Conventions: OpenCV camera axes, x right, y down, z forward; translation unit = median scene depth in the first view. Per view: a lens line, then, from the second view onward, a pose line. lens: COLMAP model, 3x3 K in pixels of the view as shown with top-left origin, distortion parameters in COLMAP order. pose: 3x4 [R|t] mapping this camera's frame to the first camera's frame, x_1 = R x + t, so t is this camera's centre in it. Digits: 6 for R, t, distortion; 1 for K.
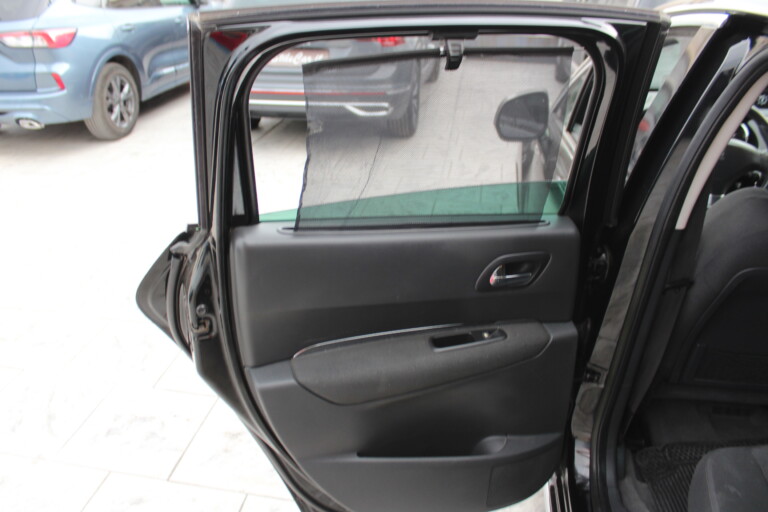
lens RADIAL K [[632.2, 0, 384.0], [0, 632.2, 256.0], [0, 0, 1]] dist [-0.156109, 0.122253]
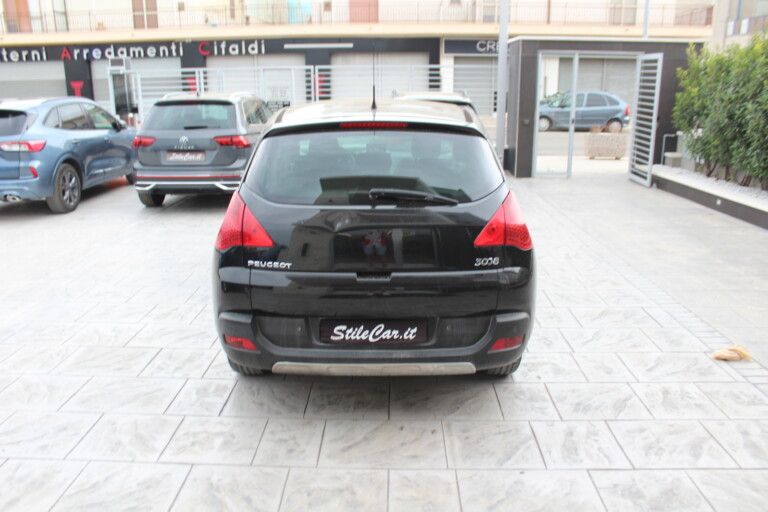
lens RADIAL K [[632.2, 0, 384.0], [0, 632.2, 256.0], [0, 0, 1]] dist [-0.156109, 0.122253]
pose [[0.987846, -0.036980, 0.150972, 0.108189], [0.065700, 0.979594, -0.189945, 0.257370], [-0.140868, 0.197556, 0.970118, -0.559849]]
